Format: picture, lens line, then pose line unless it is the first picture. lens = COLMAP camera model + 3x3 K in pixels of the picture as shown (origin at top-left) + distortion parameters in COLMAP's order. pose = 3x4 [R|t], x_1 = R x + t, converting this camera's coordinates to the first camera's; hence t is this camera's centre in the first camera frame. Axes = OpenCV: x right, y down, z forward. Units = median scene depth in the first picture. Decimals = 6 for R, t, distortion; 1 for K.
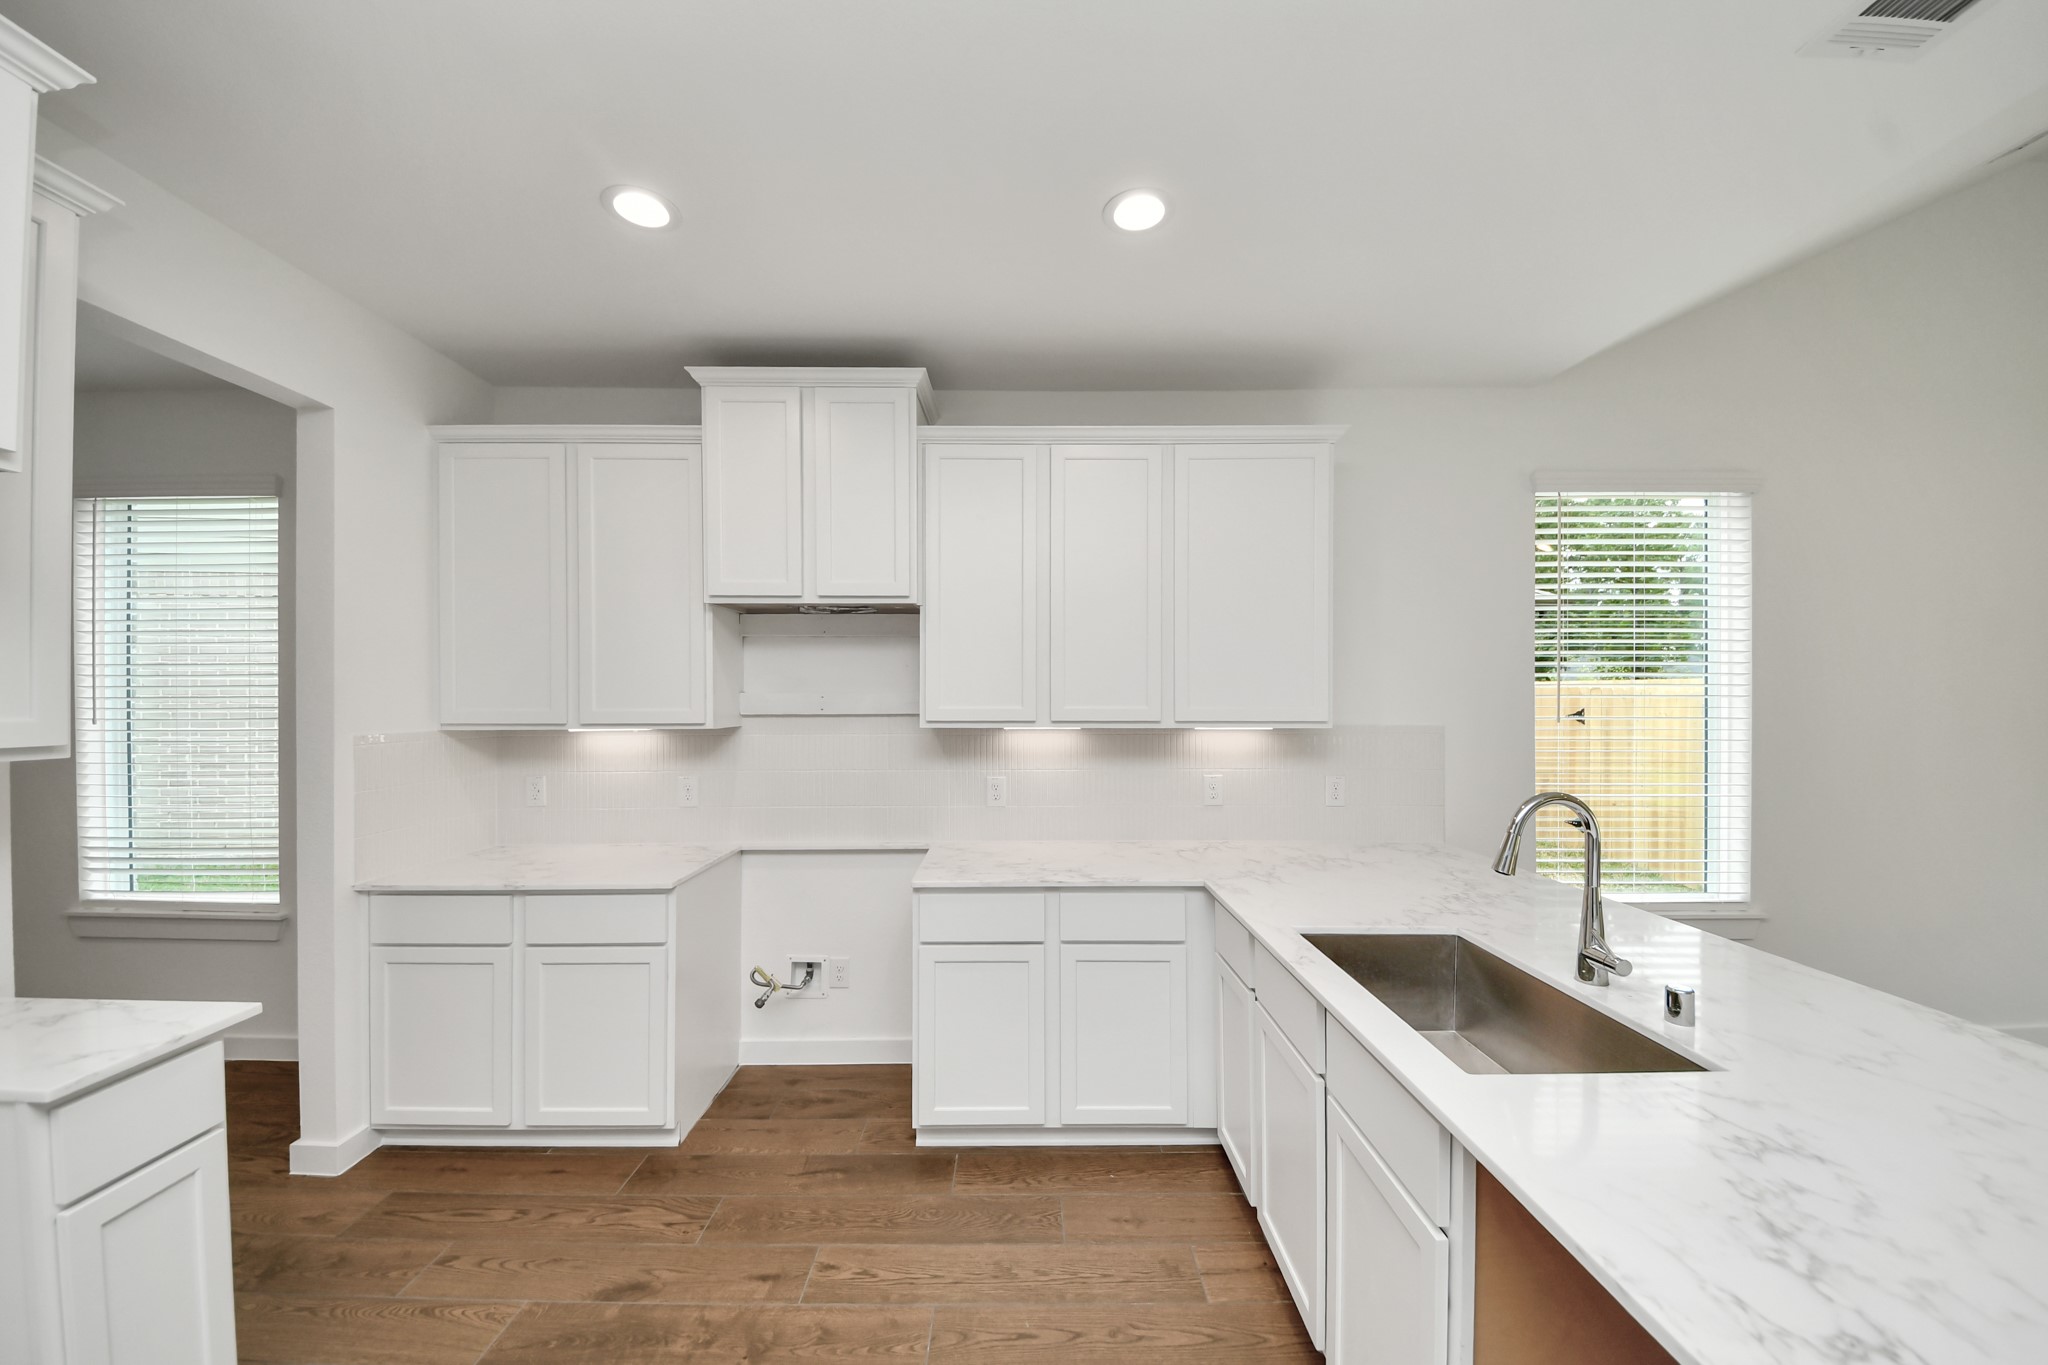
lens RADIAL K [[748.4, 0, 1012.3], [0, 748.4, 697.1], [0, 0, 1]] dist [0.035549, -0.024356]
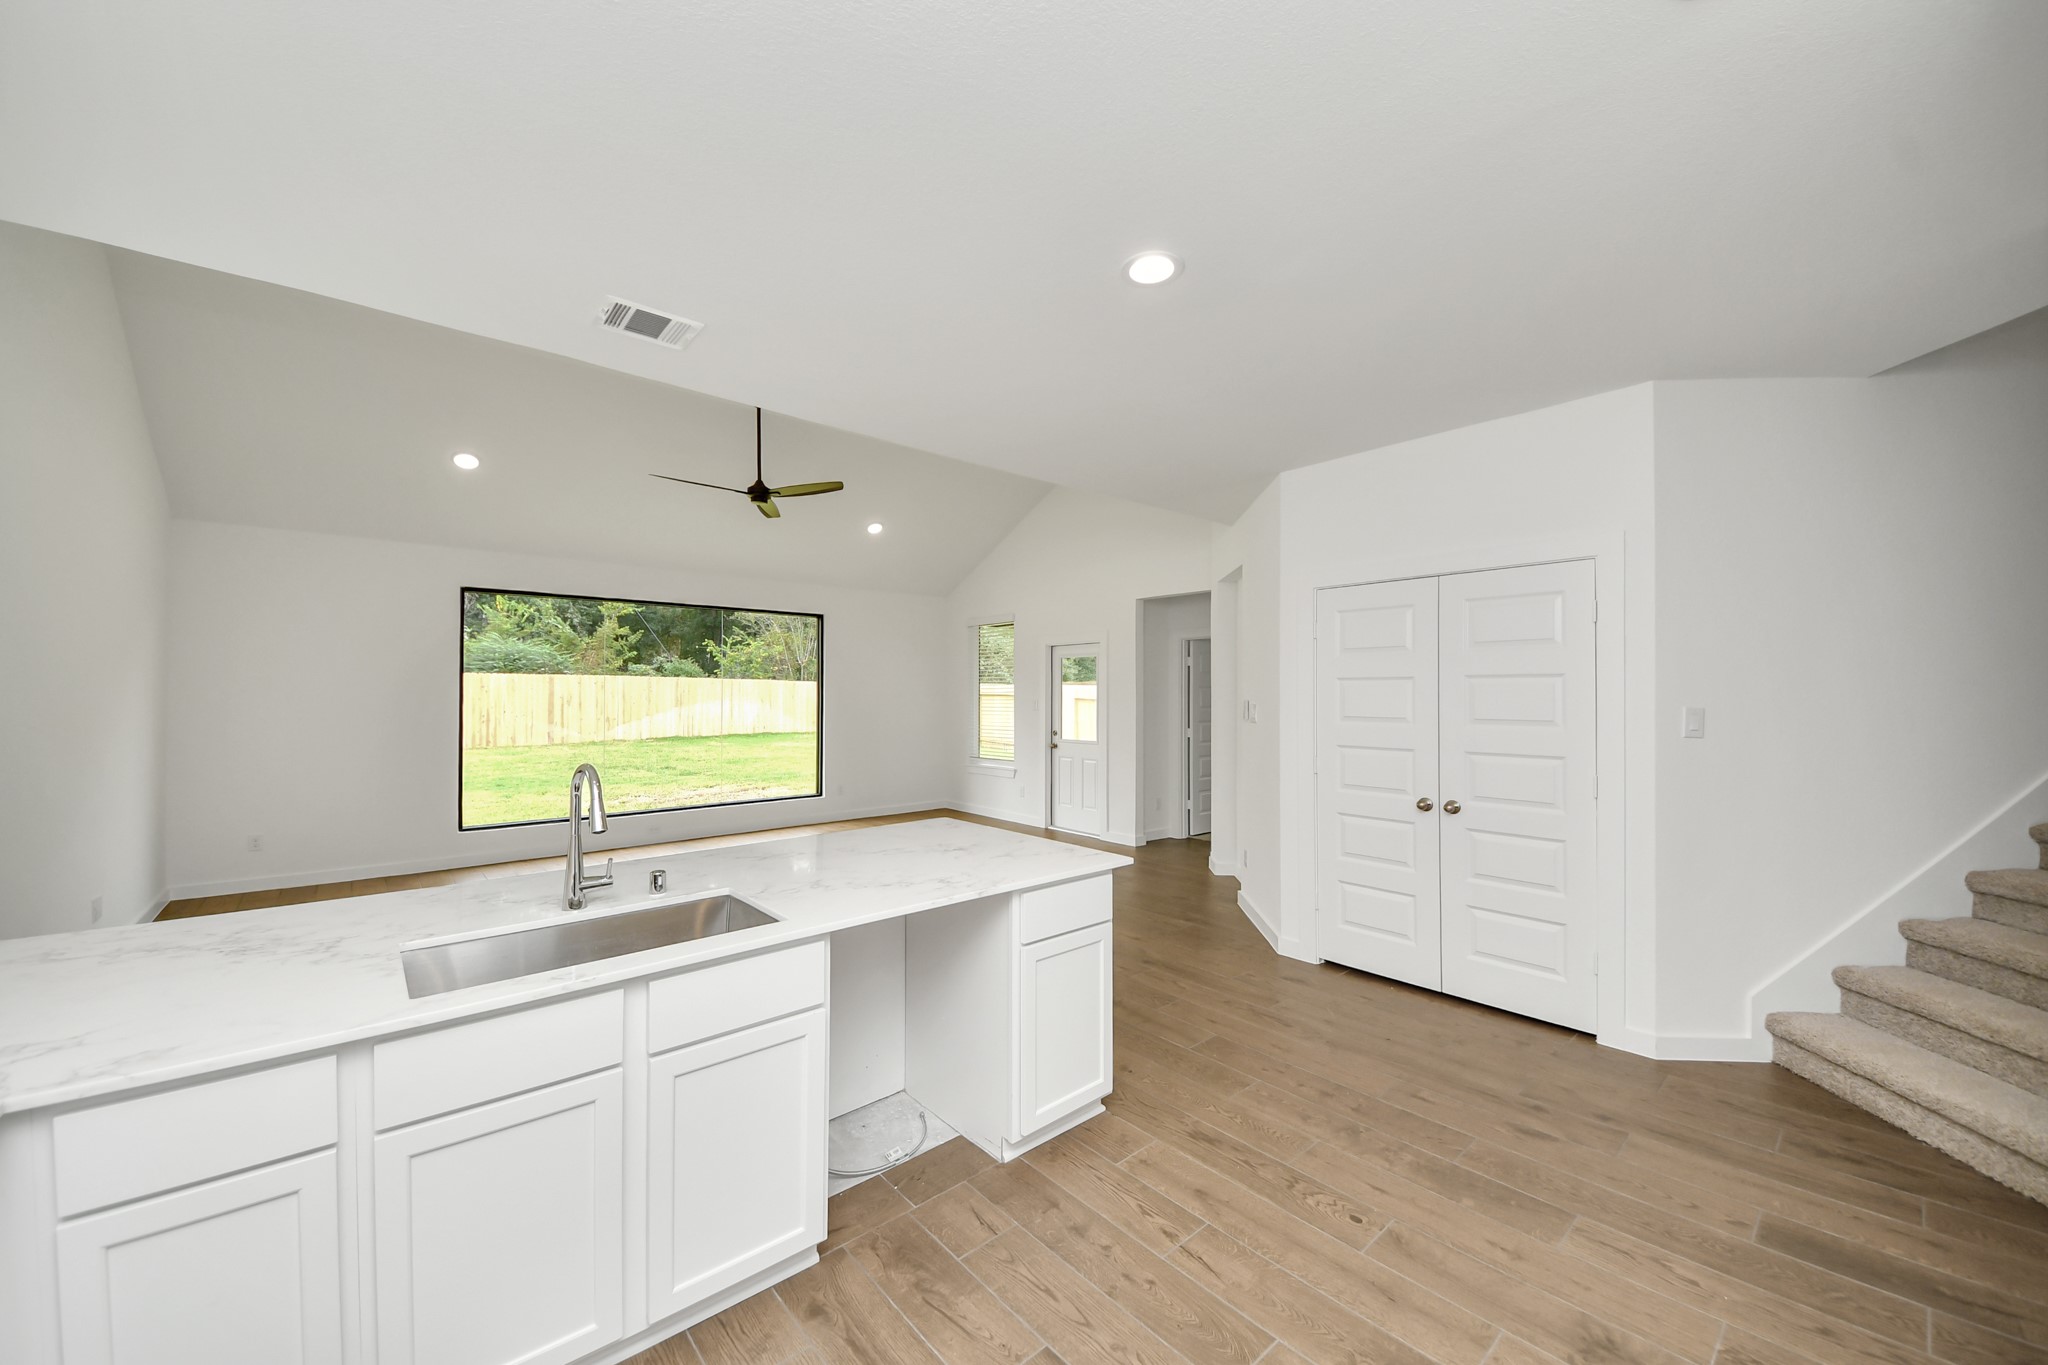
lens RADIAL K [[748.4, 0, 1012.3], [0, 748.4, 697.1], [0, 0, 1]] dist [0.035549, -0.024356]
pose [[-0.652426, -0.003349, 0.757845, -0.419648], [0.000652, 0.999987, 0.004980, 0.003688], [-0.757852, 0.003743, -0.652415, 0.756822]]
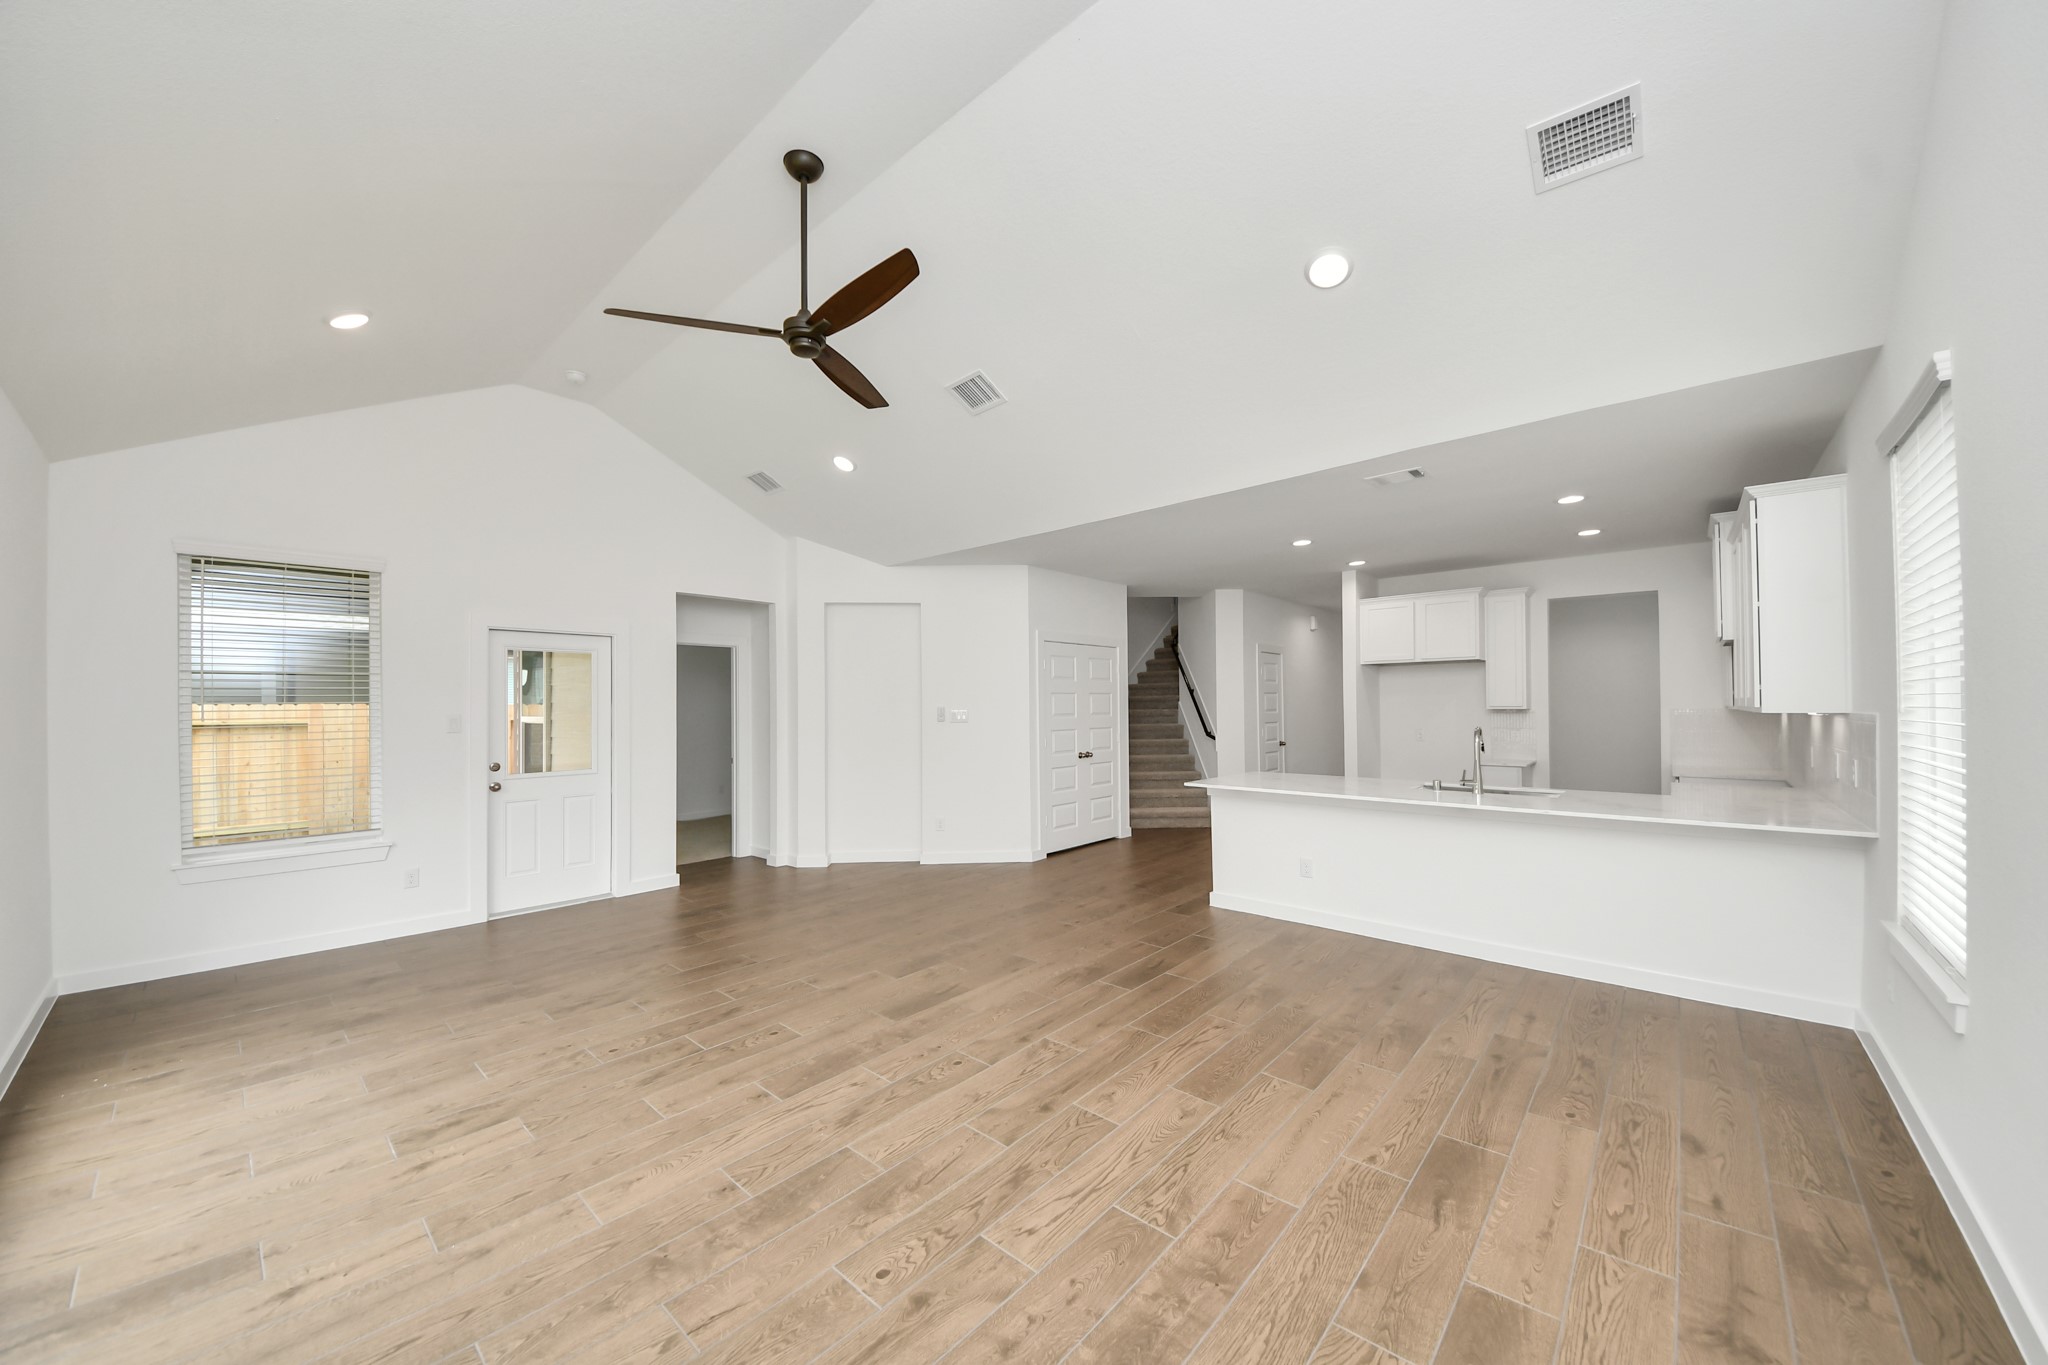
lens RADIAL K [[732.8, 0, 1022.7], [0, 732.8, 692.5], [0, 0, 1]] dist [0.038415, -0.022068]
pose [[-0.668137, -0.005070, -0.744021, 2.345810], [0.010543, 0.999812, -0.016280, 0.015768], [0.743964, -0.018722, -0.667958, 0.962268]]
